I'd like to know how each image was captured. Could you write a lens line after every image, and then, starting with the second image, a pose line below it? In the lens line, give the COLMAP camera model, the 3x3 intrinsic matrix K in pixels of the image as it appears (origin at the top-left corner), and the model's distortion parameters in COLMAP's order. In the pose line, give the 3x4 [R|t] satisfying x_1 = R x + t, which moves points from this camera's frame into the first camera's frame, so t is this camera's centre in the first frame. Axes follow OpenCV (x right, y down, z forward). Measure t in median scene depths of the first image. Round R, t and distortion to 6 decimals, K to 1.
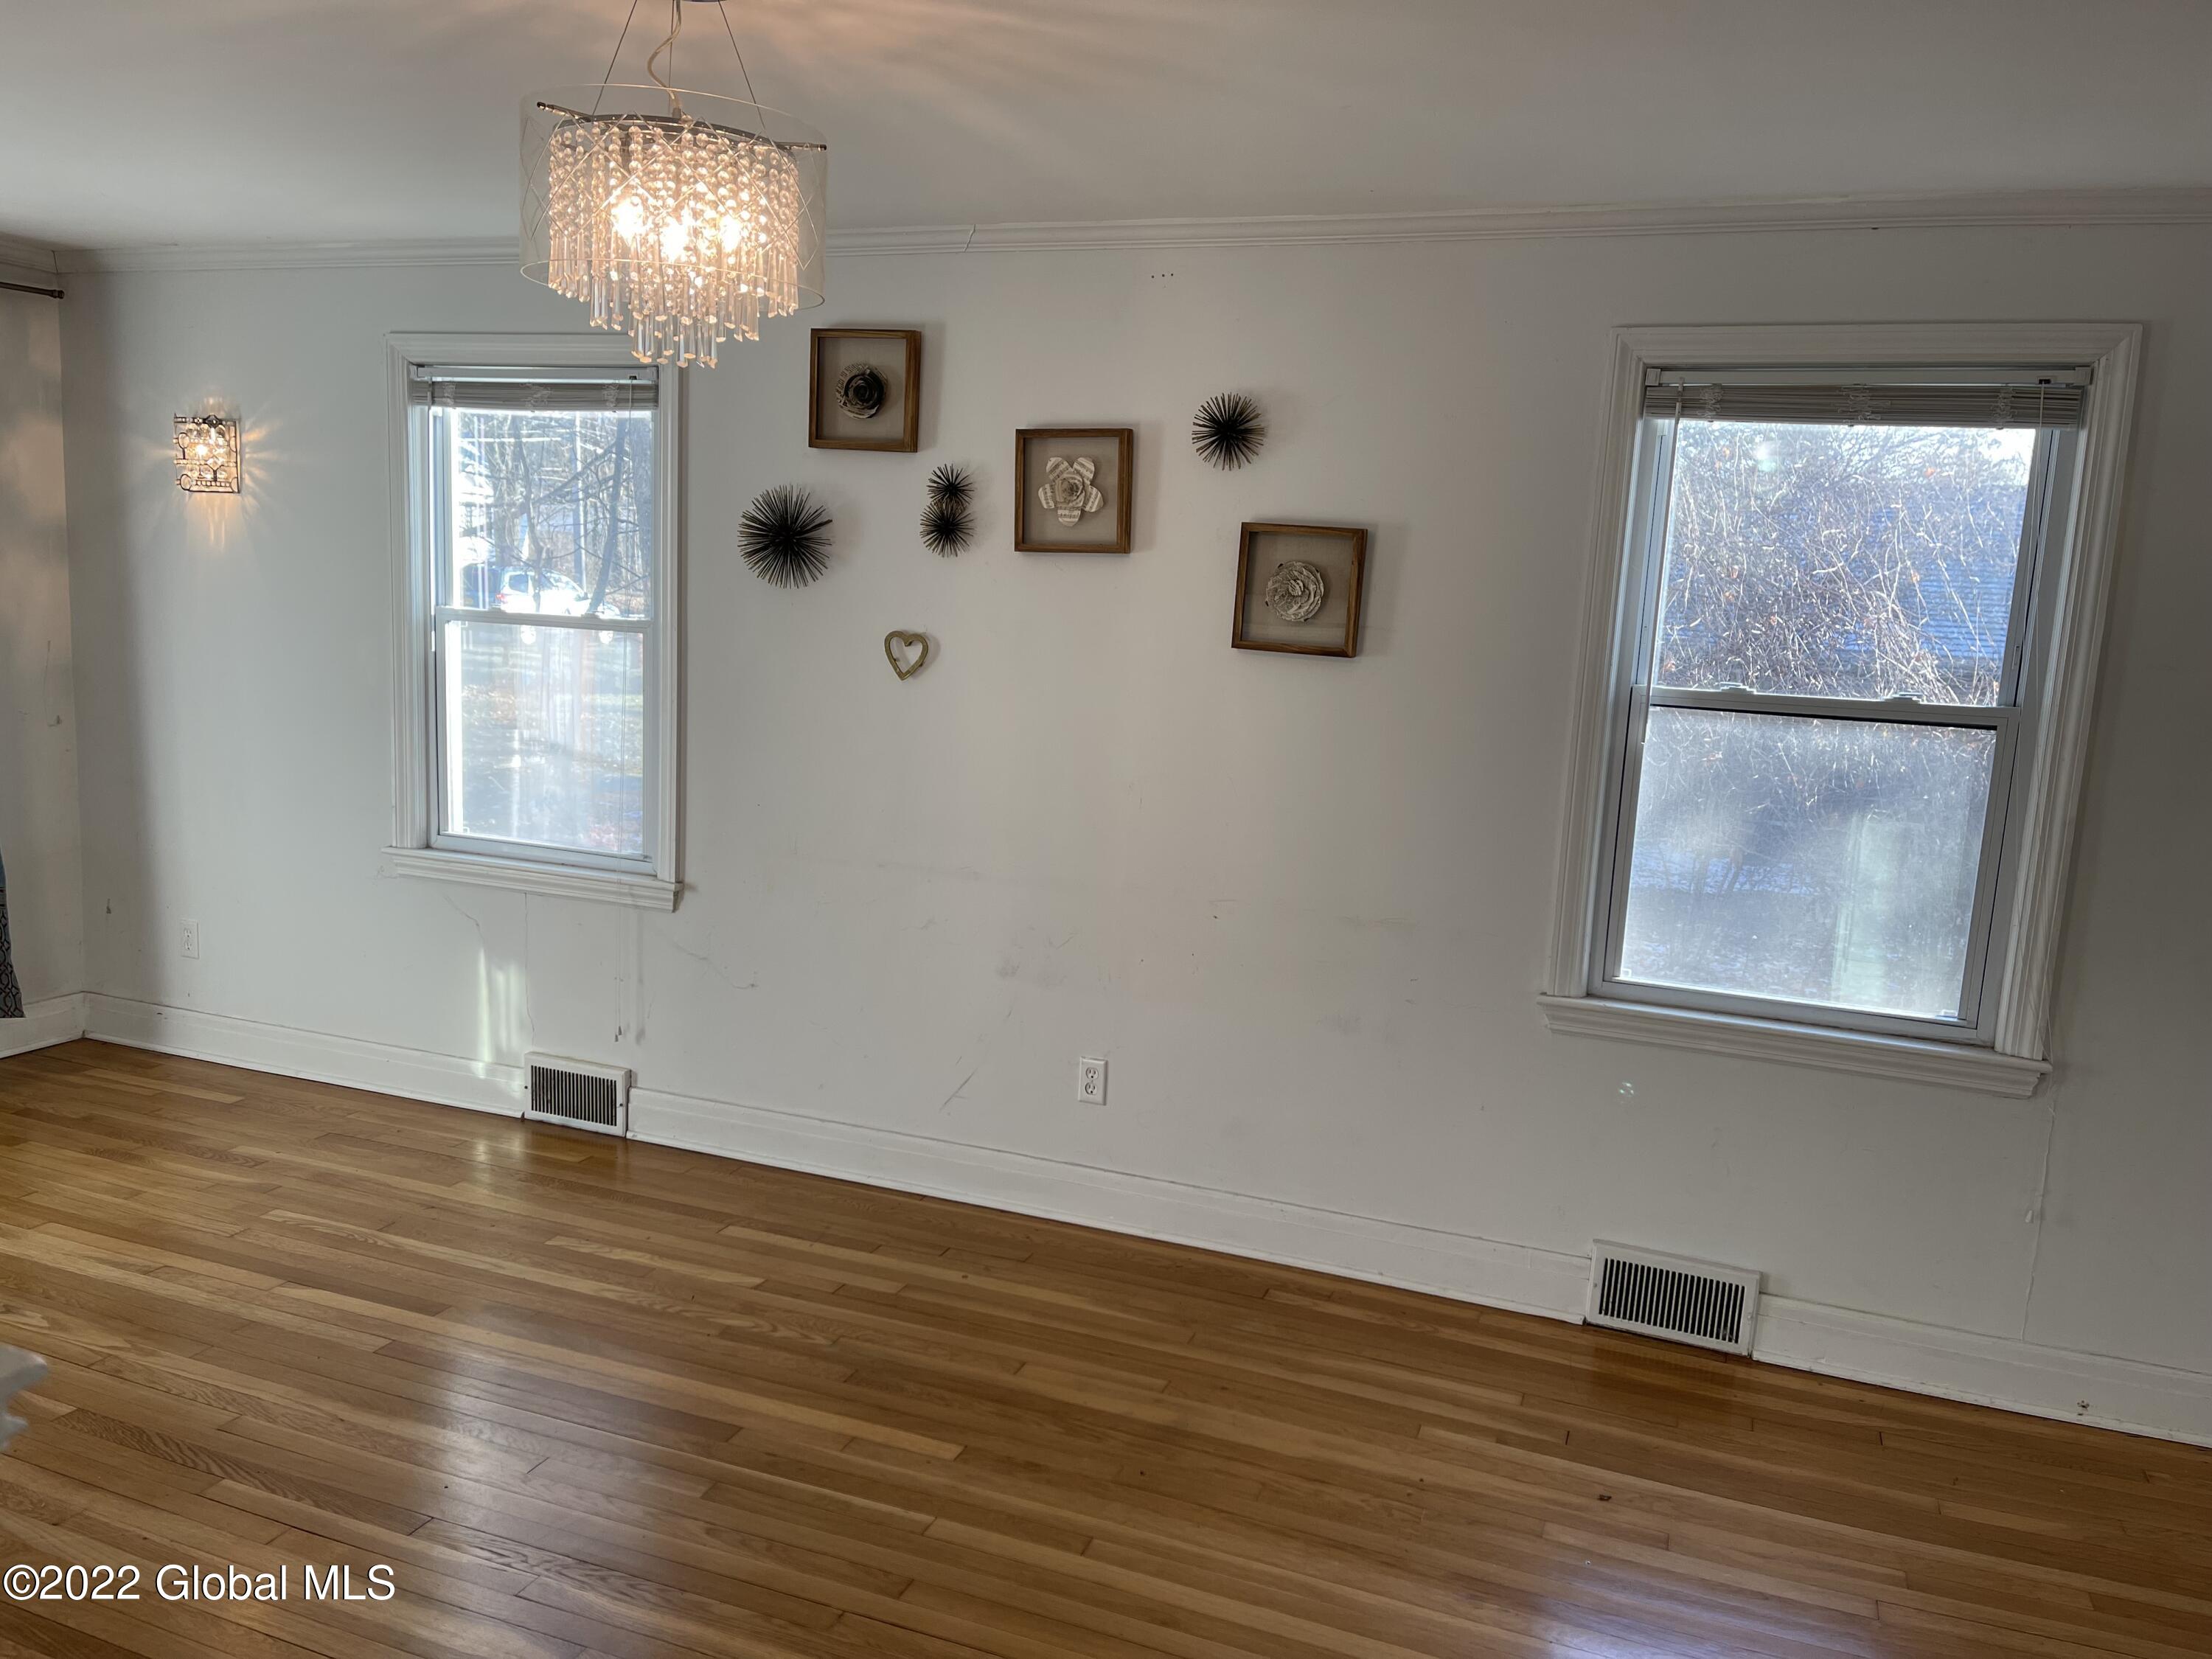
lens RADIAL K [[1668.6, 0, 1102.9], [0, 1668.6, 853.2], [0, 0, 1]] dist [0.077395, -0.108996]
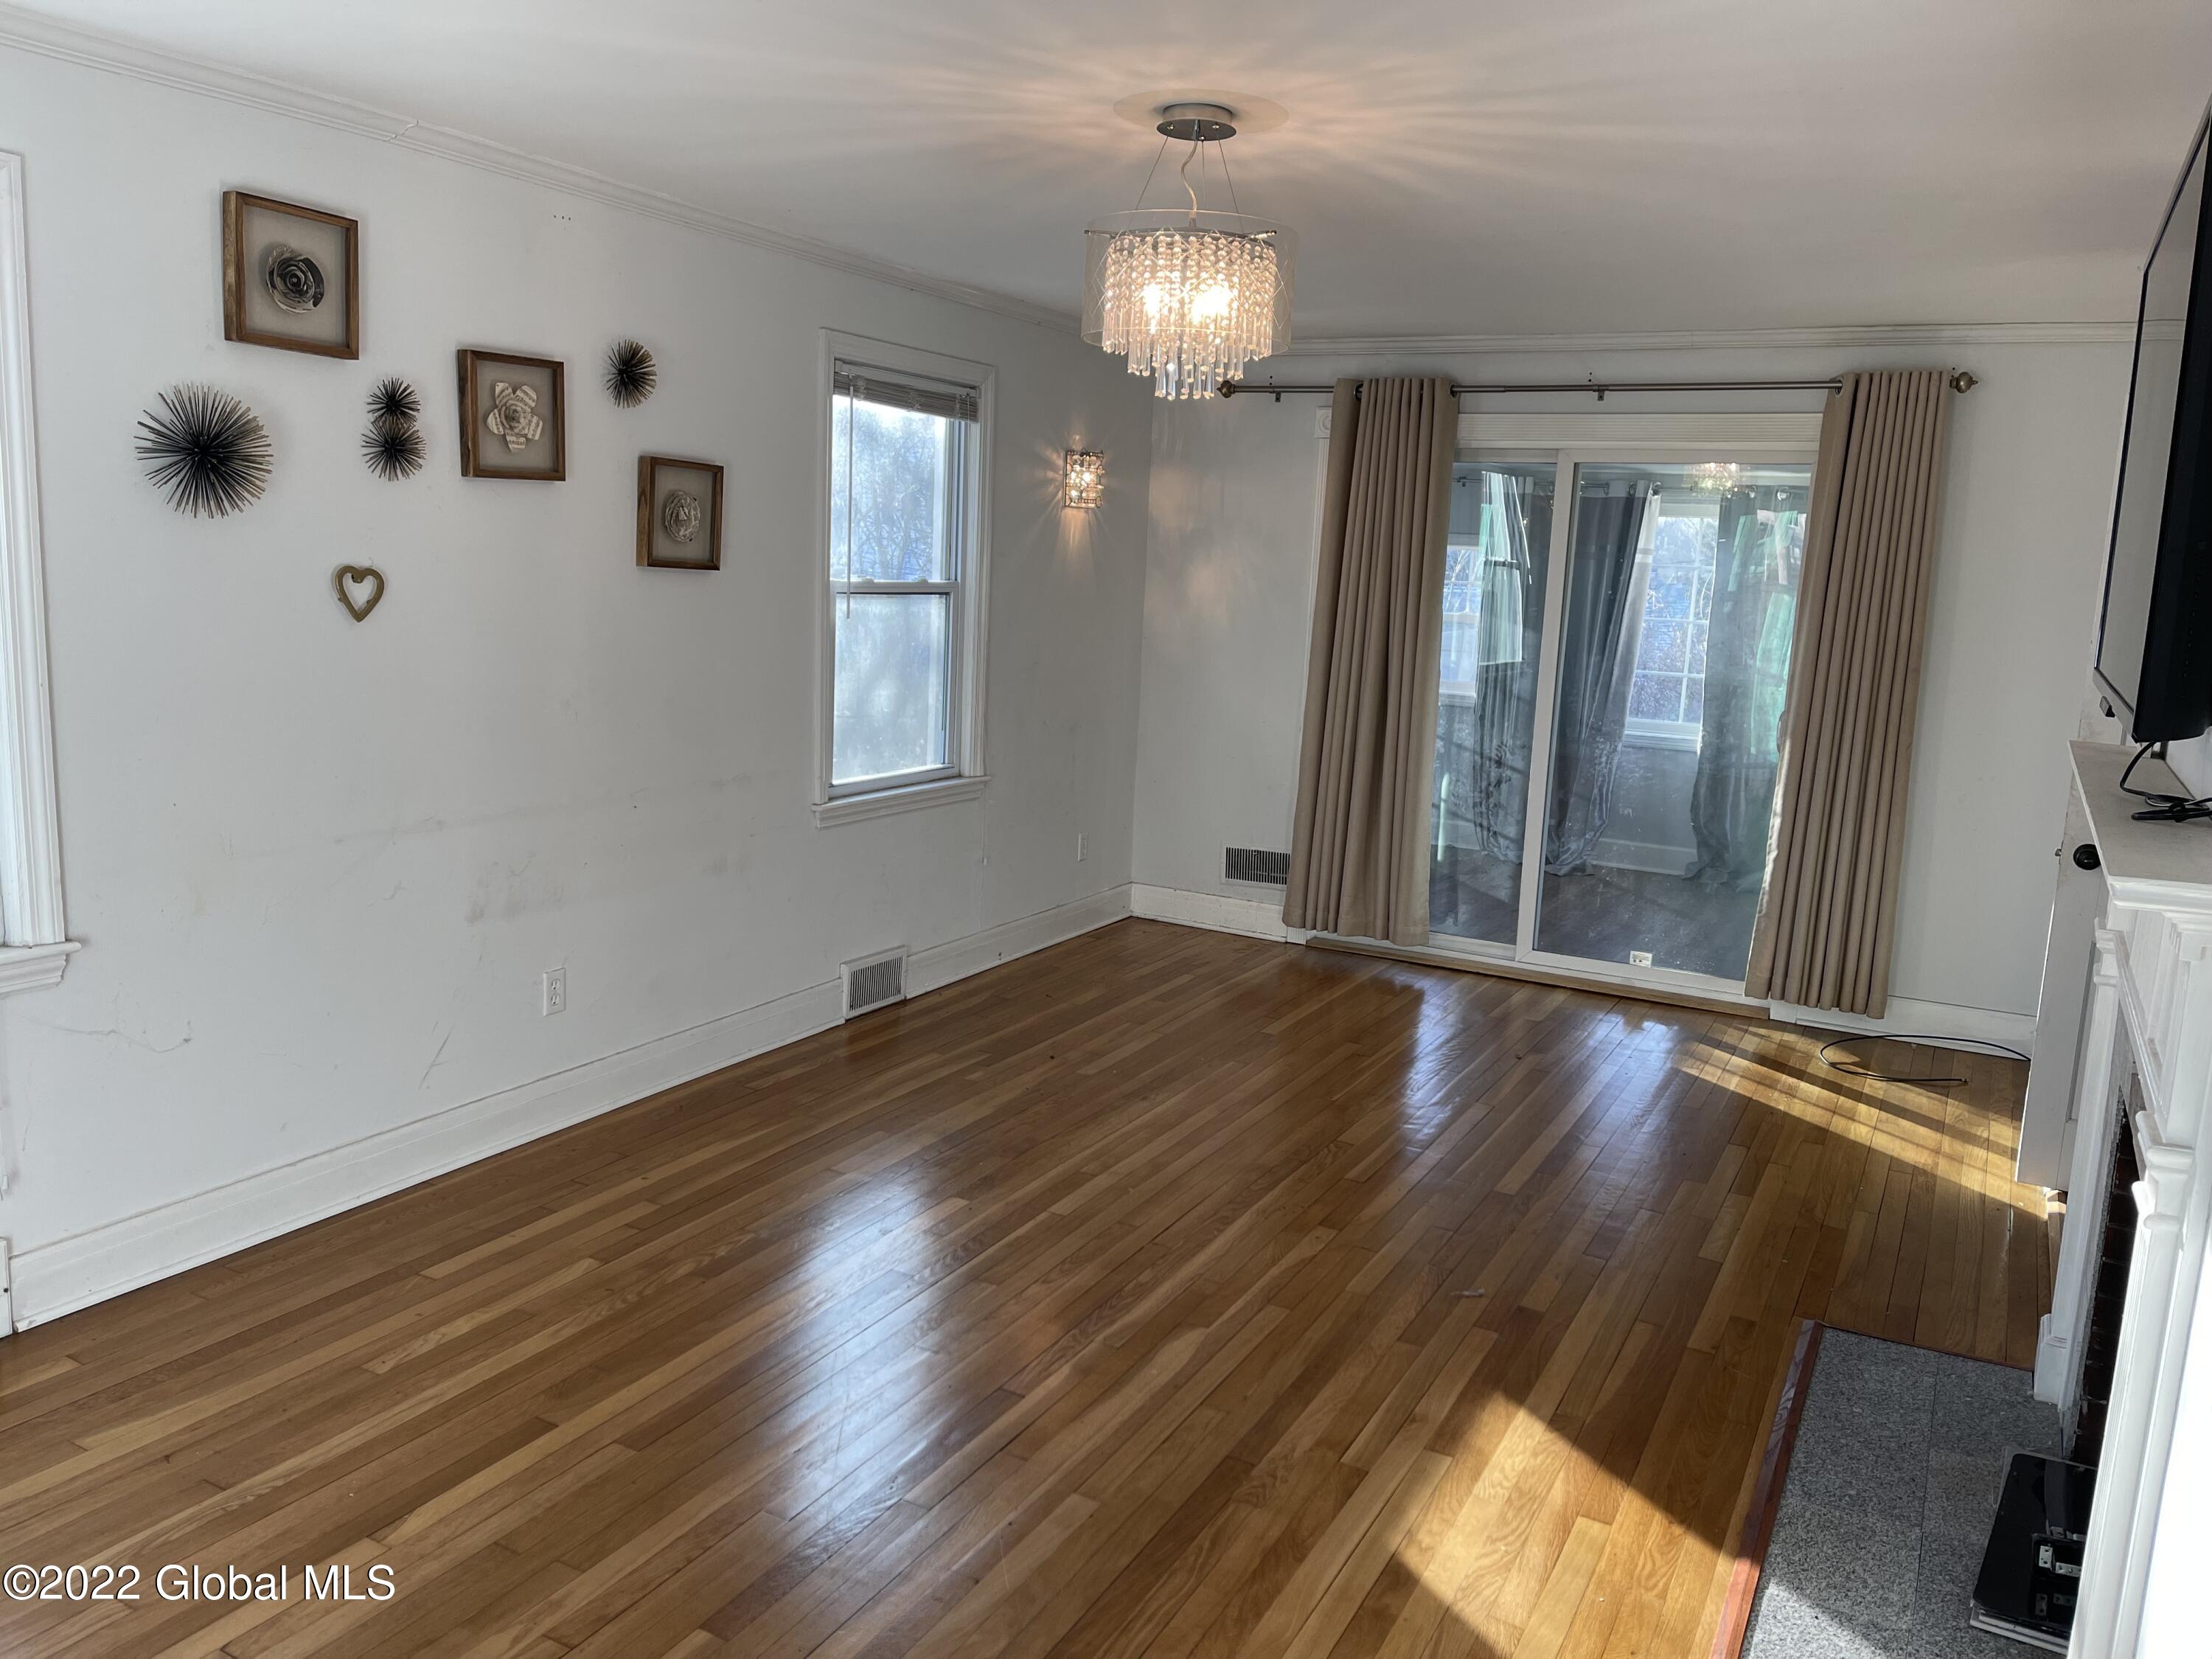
lens RADIAL K [[1668.6, 0, 1102.9], [0, 1668.6, 853.2], [0, 0, 1]] dist [0.077395, -0.108996]
pose [[0.119242, -0.221143, 0.967924, -1.016053], [0.118621, 0.971070, 0.207248, -0.131153], [-0.985754, 0.090103, 0.142025, 0.536970]]
